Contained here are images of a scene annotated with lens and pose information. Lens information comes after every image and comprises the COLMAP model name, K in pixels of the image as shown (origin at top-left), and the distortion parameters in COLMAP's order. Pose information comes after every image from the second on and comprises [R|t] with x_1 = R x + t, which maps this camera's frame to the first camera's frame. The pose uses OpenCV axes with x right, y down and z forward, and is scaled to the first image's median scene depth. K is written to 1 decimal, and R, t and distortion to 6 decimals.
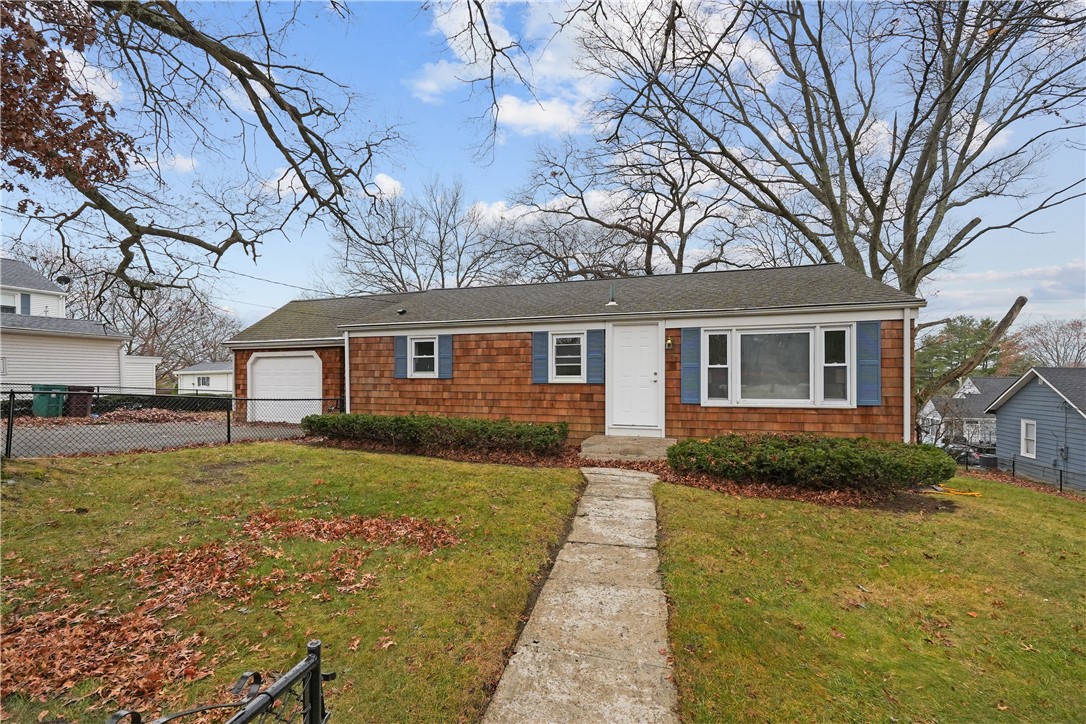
lens RADIAL K [[458.1, 0, 545.9], [0, 458.1, 371.2], [0, 0, 1]] dist [-0.001672, 0.001277]
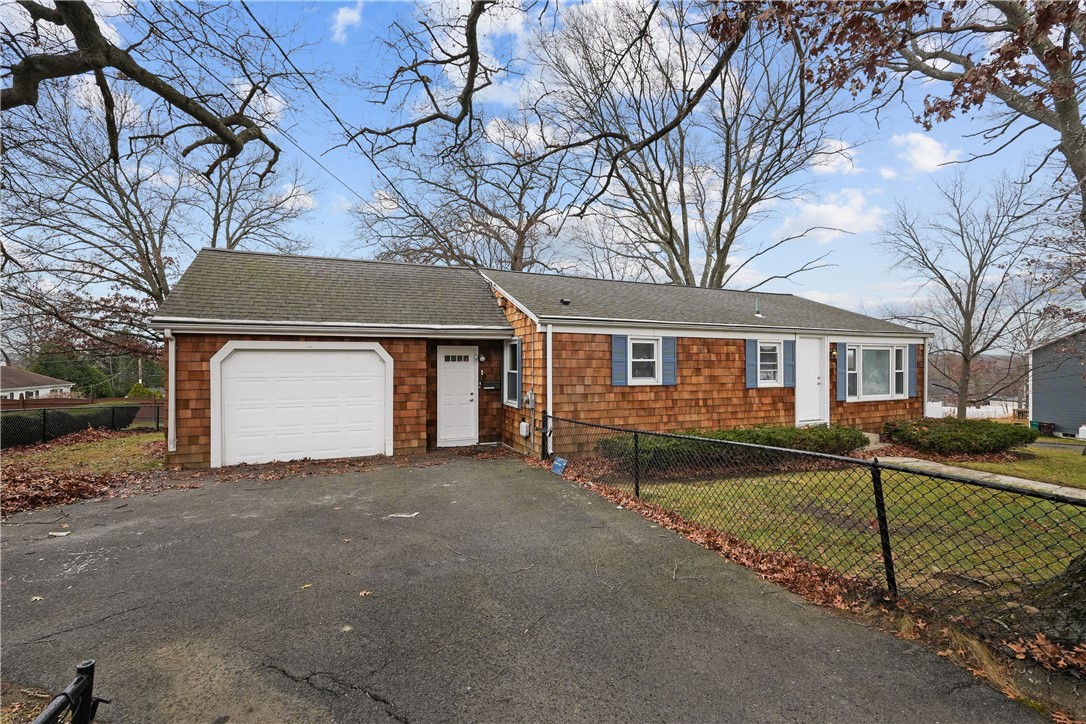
lens RADIAL K [[458.1, 0, 543.4], [0, 458.1, 361.7], [0, 0, 1]] dist [-0.001672, 0.001277]
pose [[0.757733, 0.003485, 0.652556, -1.090785], [-0.013151, 0.999864, 0.009931, -0.039398], [-0.652432, -0.016106, 0.757676, 0.520642]]
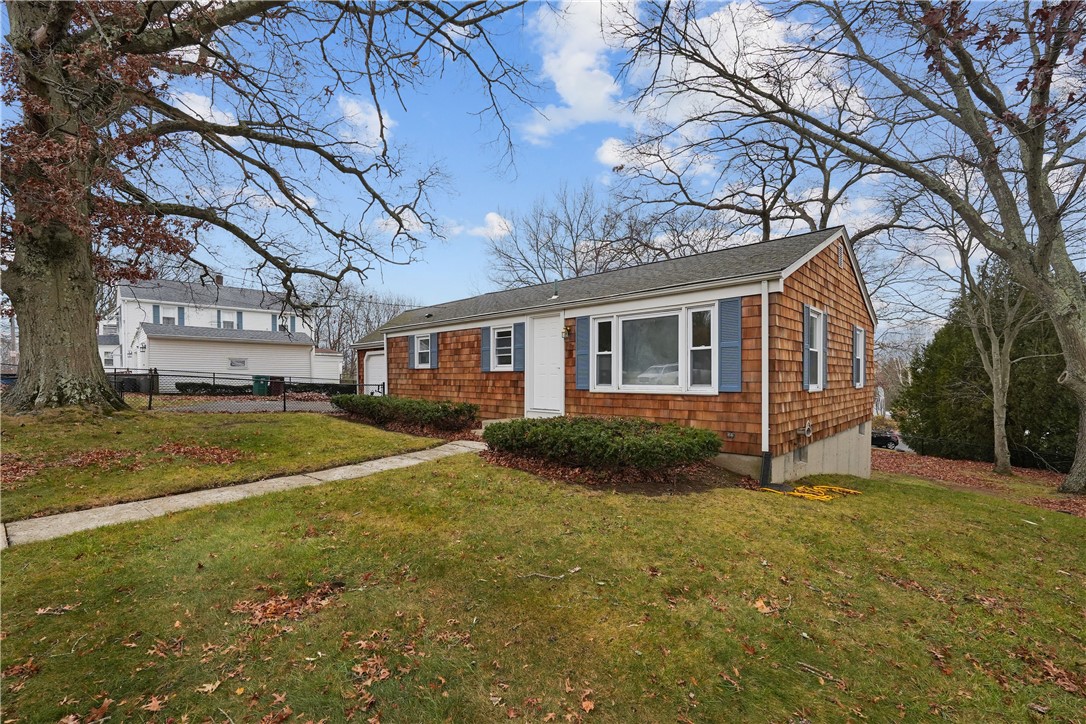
lens RADIAL K [[458.1, 0, 545.6], [0, 458.1, 379.0], [0, 0, 1]] dist [-0.001672, 0.001277]
pose [[0.901372, 0.001664, -0.433042, 0.638143], [0.008379, 0.999738, 0.021282, 0.022357], [0.432964, -0.022812, 0.901122, 0.021338]]
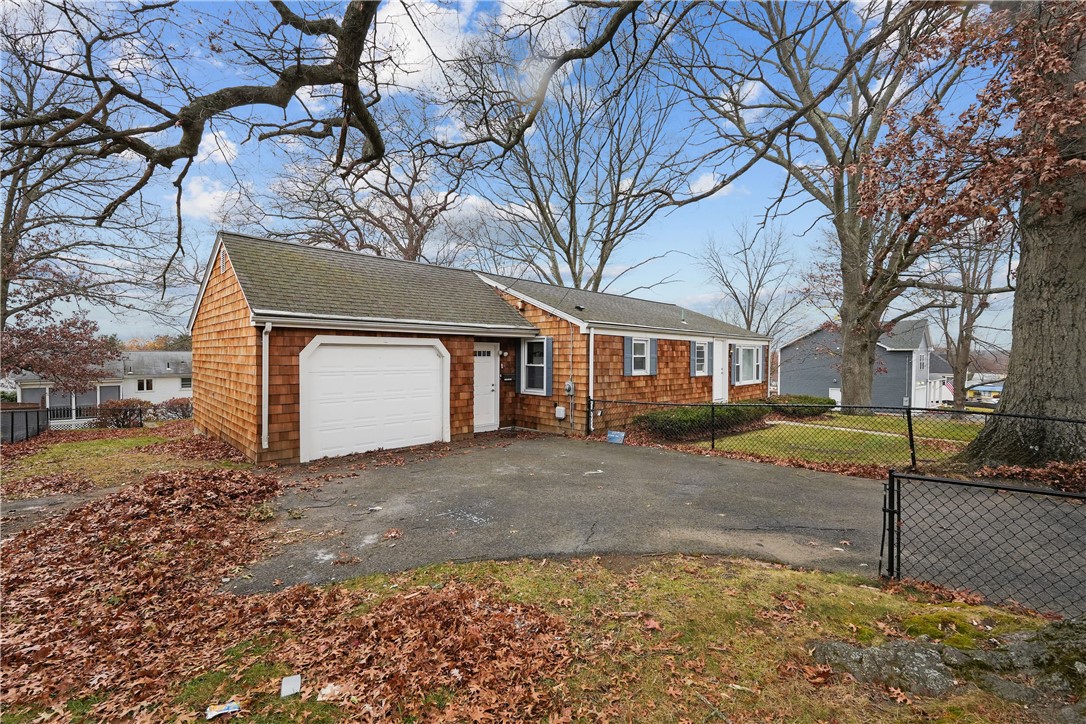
lens RADIAL K [[458.1, 0, 547.2], [0, 458.1, 358.9], [0, 0, 1]] dist [-0.001672, 0.001277]
pose [[0.448885, -0.001266, 0.893589, -1.540952], [-0.021263, 0.999701, 0.012097, -0.037945], [-0.893337, -0.024431, 0.448724, 0.776871]]
